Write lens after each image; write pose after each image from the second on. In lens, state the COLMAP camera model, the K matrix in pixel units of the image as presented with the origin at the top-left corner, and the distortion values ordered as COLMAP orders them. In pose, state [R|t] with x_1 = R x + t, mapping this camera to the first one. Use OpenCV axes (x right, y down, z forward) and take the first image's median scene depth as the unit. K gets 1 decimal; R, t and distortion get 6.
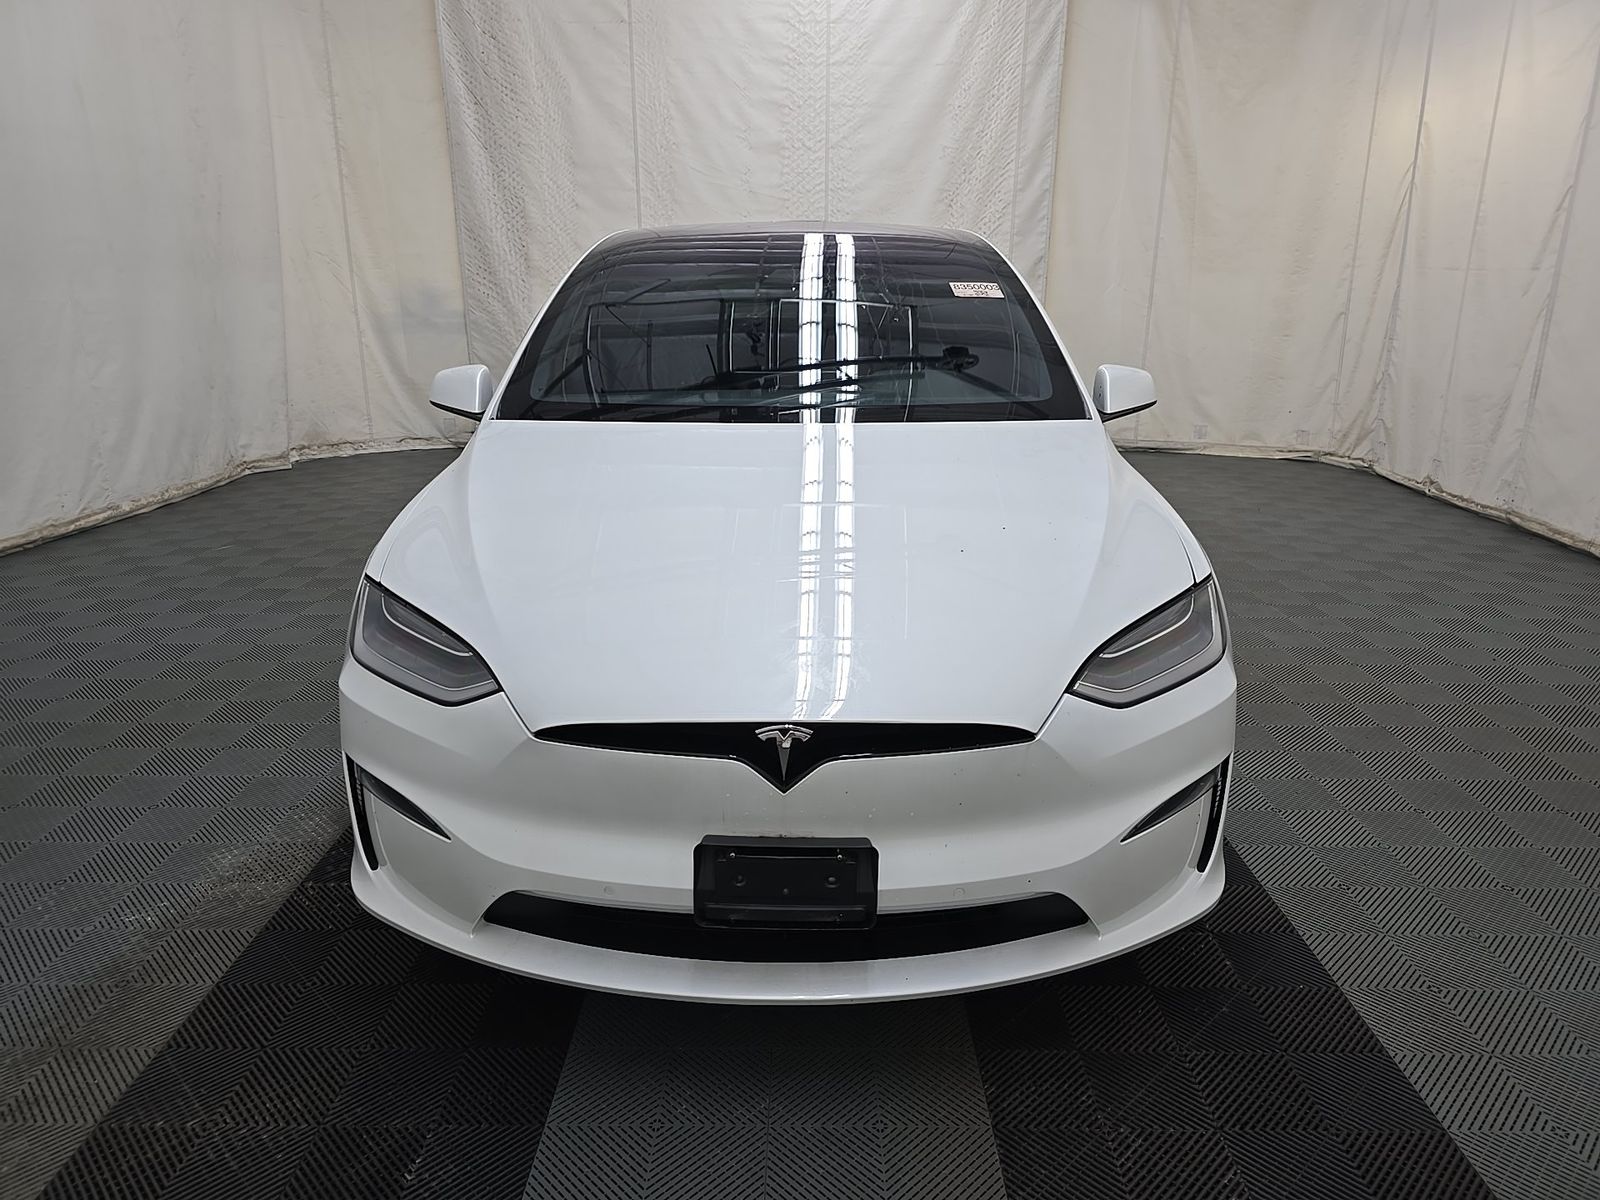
lens RADIAL K [[1077.9, 0, 809.3], [0, 1077.9, 599.6], [0, 0, 1]] dist [0.022695, -0.016655]
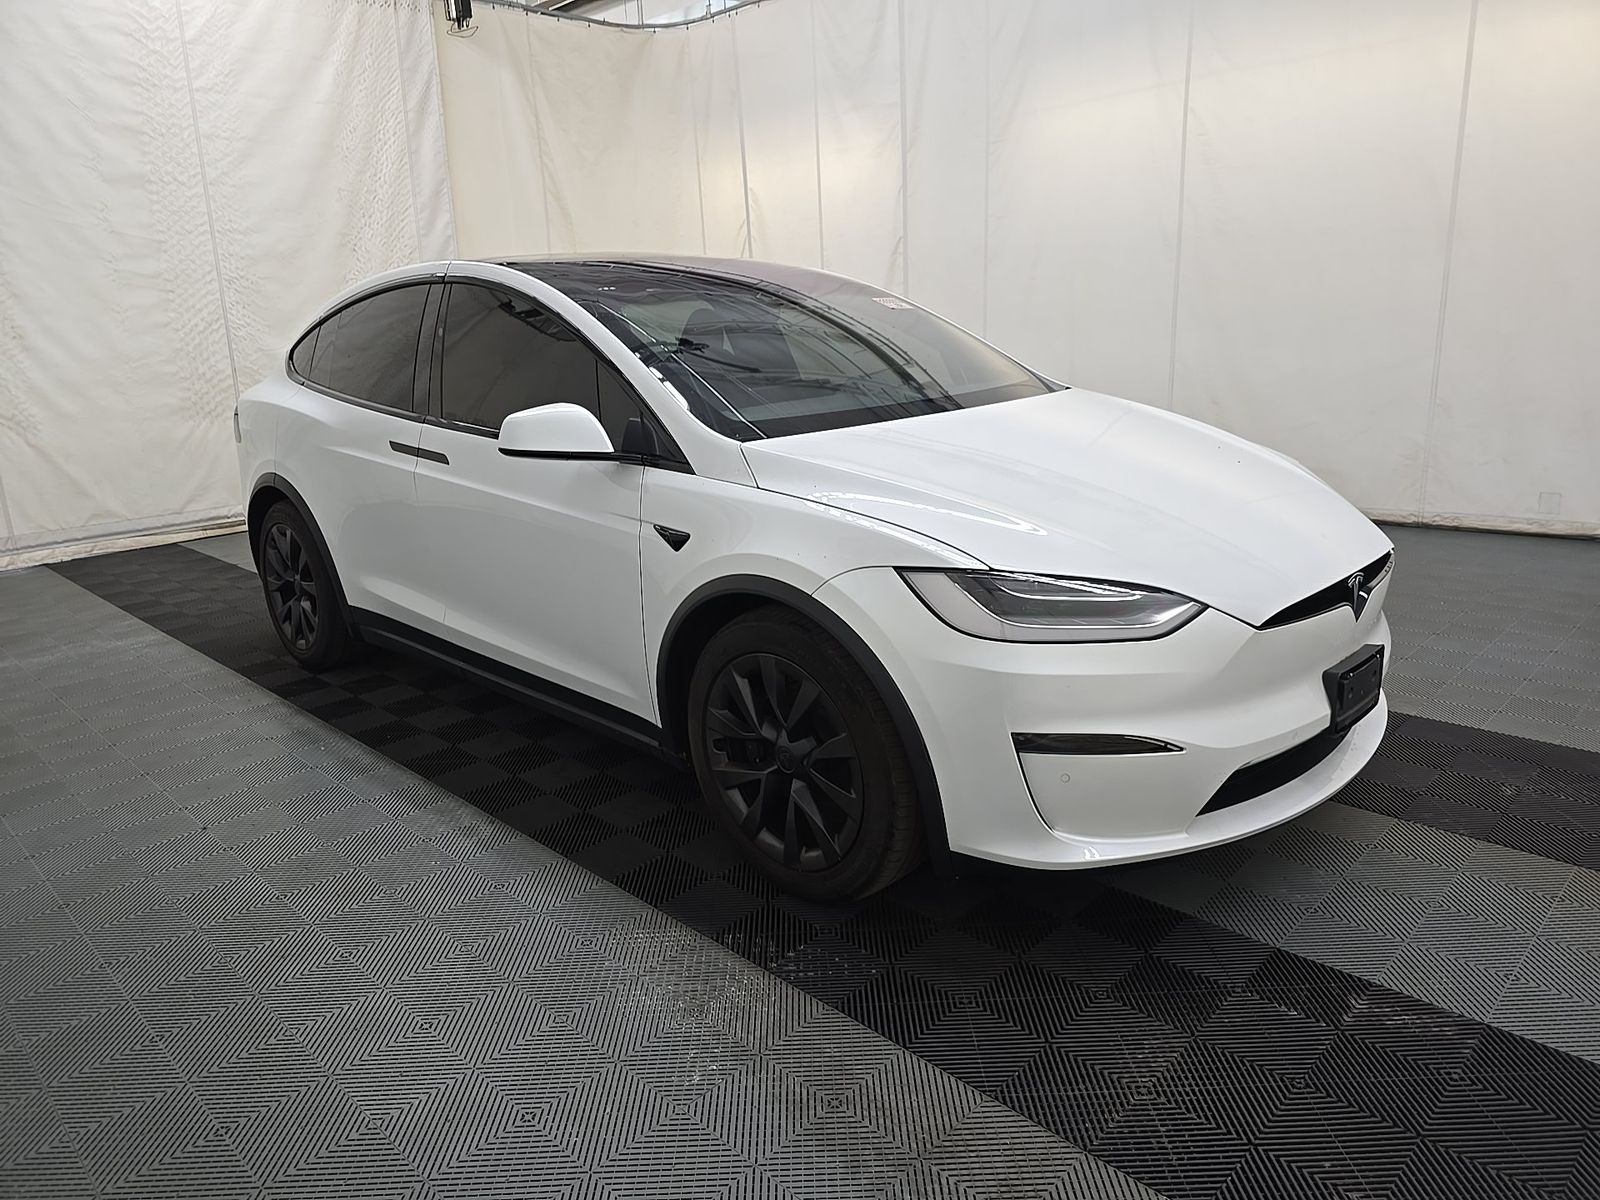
lens RADIAL K [[1077.9, 0, 790.7], [0, 1077.9, 592.2], [0, 0, 1]] dist [0.022695, -0.016655]
pose [[0.695777, -0.214966, 0.685335, -0.329944], [0.249790, 0.967022, 0.049725, -0.026677], [-0.673423, 0.136593, 0.726529, 0.096200]]
